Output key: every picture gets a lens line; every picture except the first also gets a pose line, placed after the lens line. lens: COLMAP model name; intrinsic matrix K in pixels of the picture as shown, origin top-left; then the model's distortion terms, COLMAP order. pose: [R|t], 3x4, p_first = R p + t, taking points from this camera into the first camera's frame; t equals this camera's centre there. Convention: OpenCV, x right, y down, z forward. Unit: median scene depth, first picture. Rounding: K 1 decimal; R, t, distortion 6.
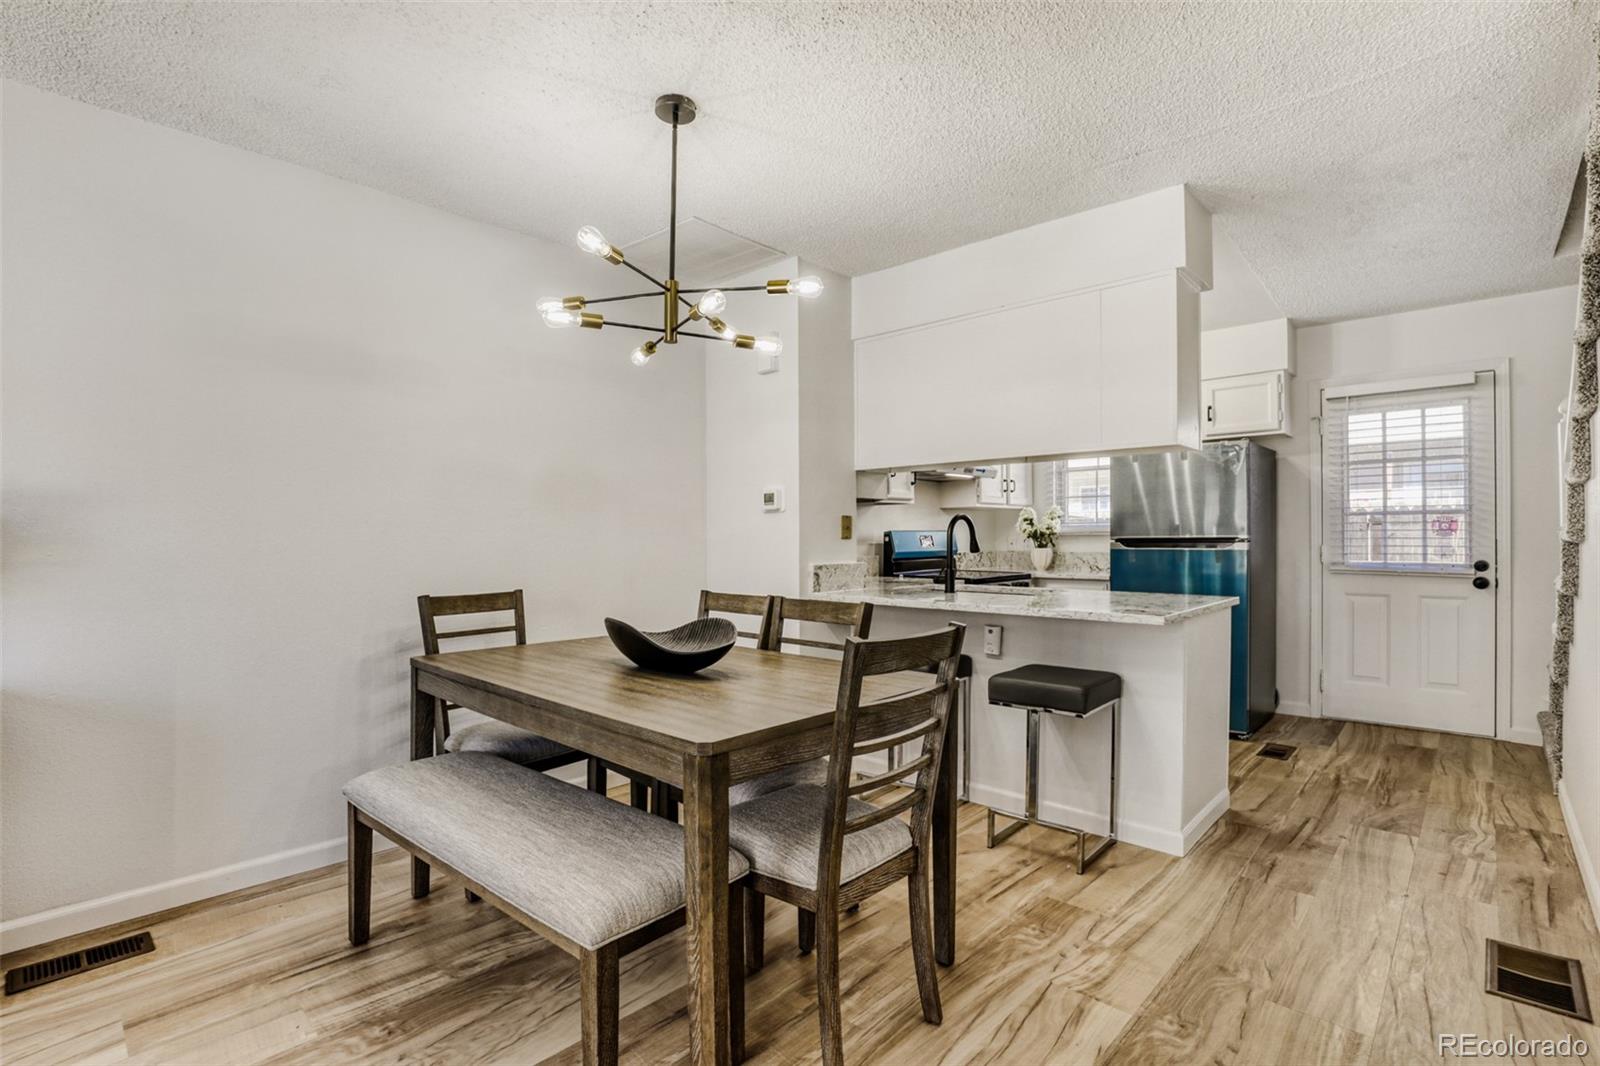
lens RADIAL K [[745.1, 0, 802.7], [0, 745.1, 542.4], [0, 0, 1]] dist [-0.039821, 0.008422]
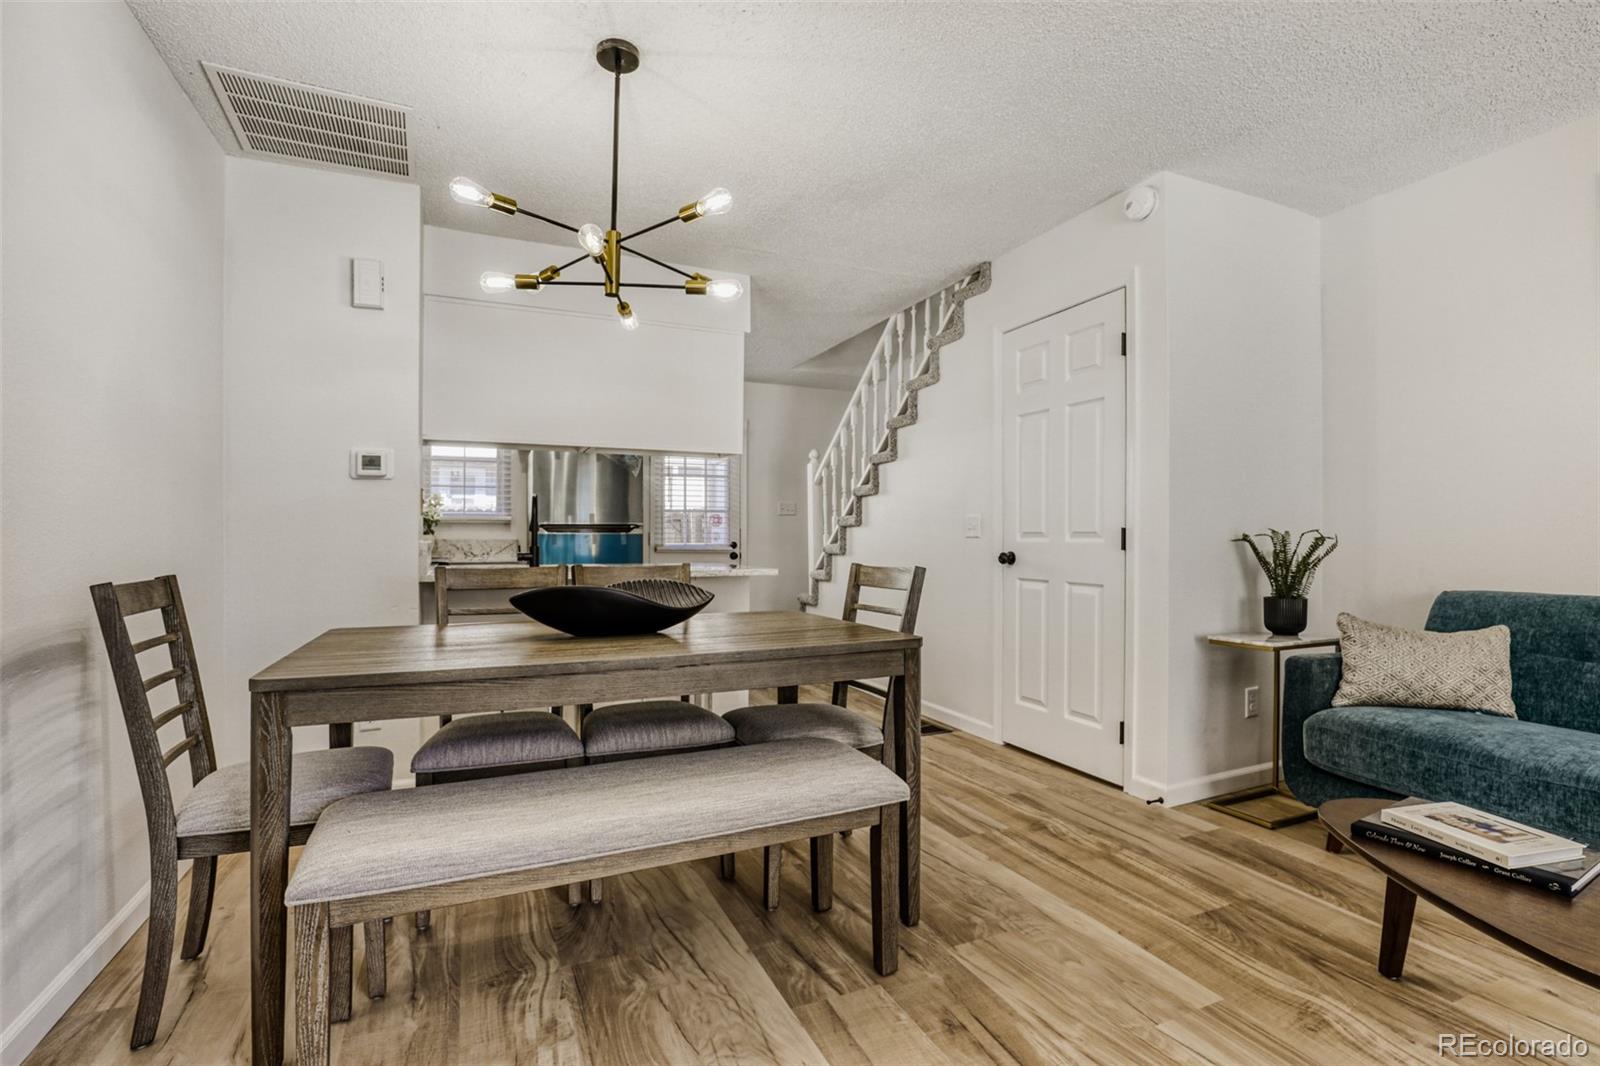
lens RADIAL K [[745.1, 0, 802.7], [0, 745.1, 542.4], [0, 0, 1]] dist [-0.039821, 0.008422]
pose [[0.383865, -0.000111, 0.923389, -0.545593], [0.003812, 0.999992, -0.001465, 0.029771], [-0.923381, 0.004082, 0.383862, 0.224745]]
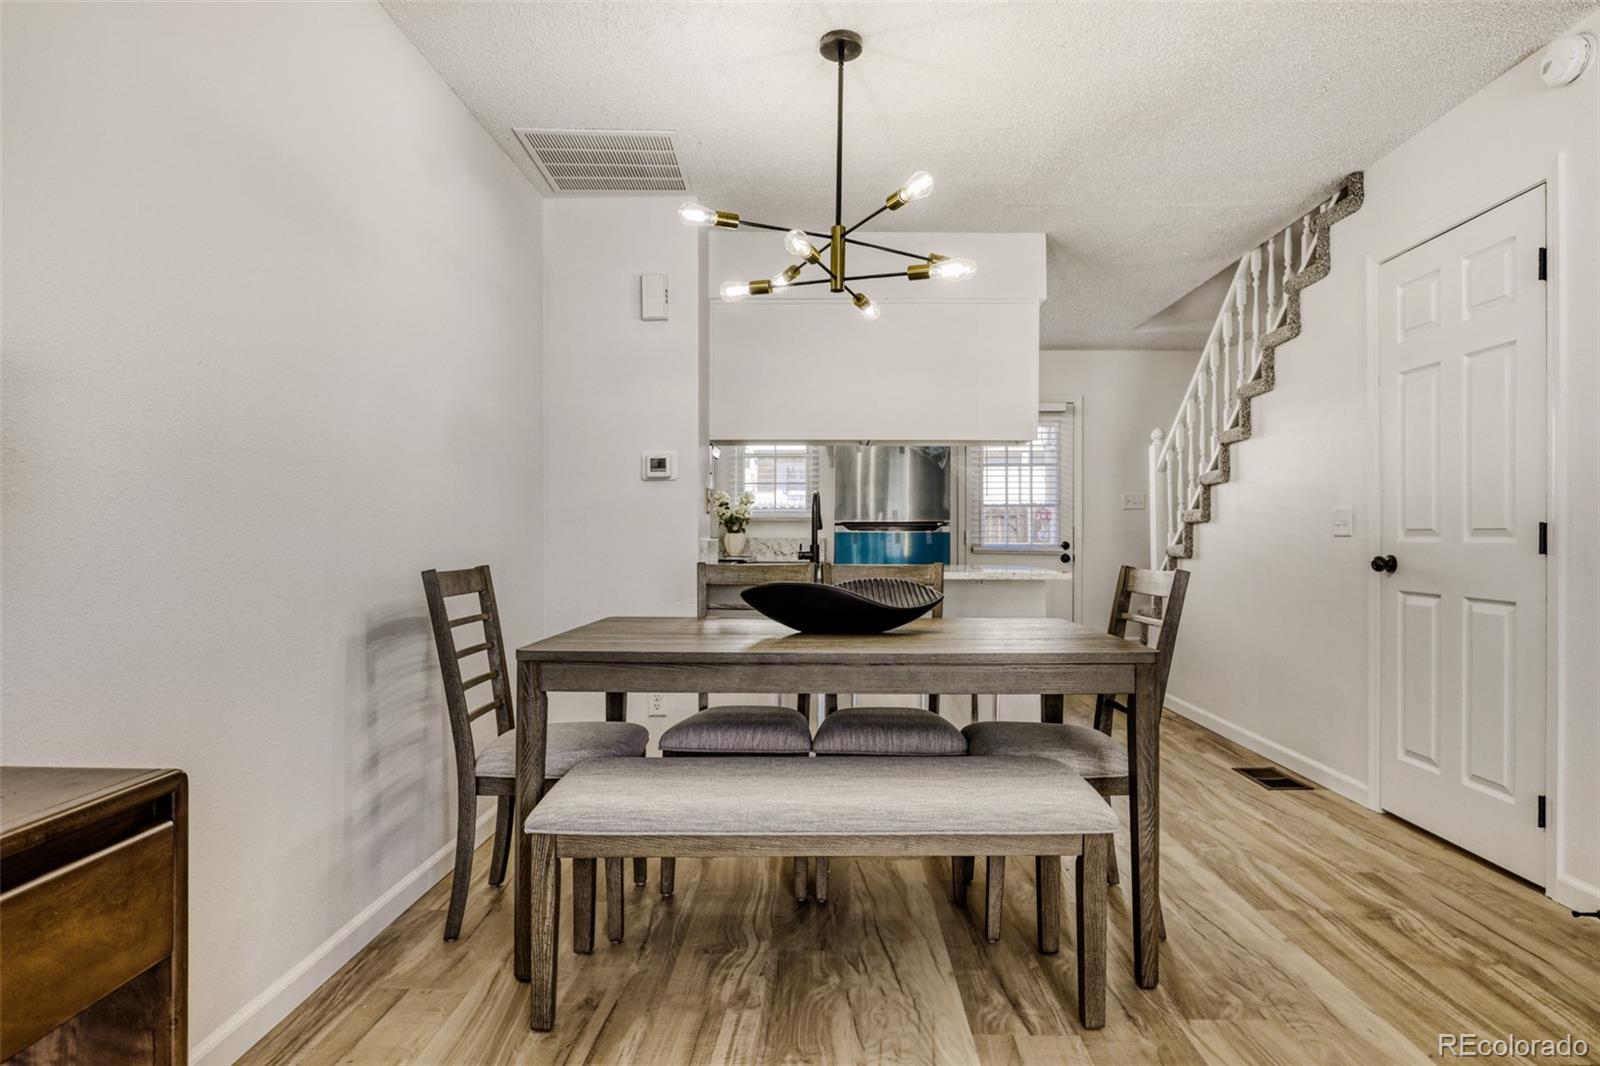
lens RADIAL K [[877.5, 0, 798.7], [0, 877.5, 544.2], [0, 0, 1]] dist [-0.018961, 0.000537]
pose [[0.745560, 0.001624, 0.666437, -0.543519], [-0.001810, 0.999998, -0.000413, 0.031872], [-0.666436, -0.000899, 0.745561, 0.108080]]
